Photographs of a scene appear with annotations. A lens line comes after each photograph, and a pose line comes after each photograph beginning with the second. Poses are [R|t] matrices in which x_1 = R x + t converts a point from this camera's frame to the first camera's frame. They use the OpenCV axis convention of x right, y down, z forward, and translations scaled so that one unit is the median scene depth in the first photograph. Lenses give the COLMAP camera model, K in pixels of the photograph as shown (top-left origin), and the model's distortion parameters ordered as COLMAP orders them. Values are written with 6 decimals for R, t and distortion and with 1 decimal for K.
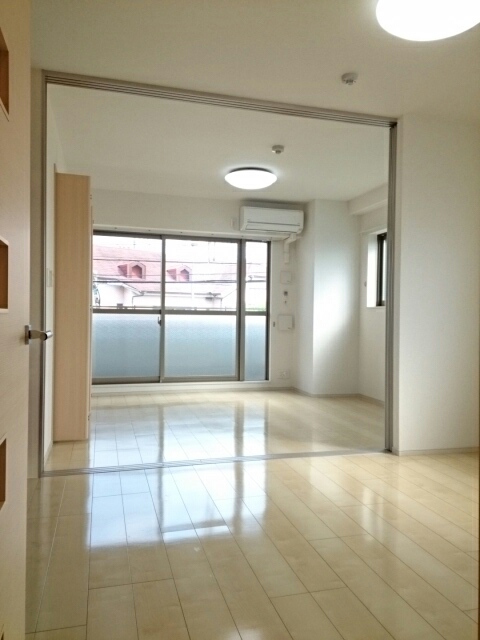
lens RADIAL K [[504.6, 0, 239.6], [0, 504.6, 319.3], [0, 0, 1]] dist [0.078794, 0.005011]
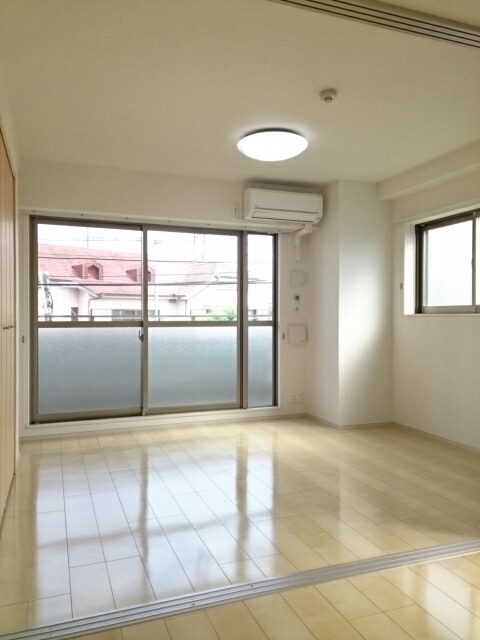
lens RADIAL K [[504.6, 0, 239.9], [0, 504.6, 319.2], [0, 0, 1]] dist [0.078794, 0.005011]
pose [[0.995823, -0.013662, 0.090277, -0.076235], [0.013717, 0.999906, 0.000006, -0.019708], [-0.090268, 0.001232, 0.995917, 0.211398]]
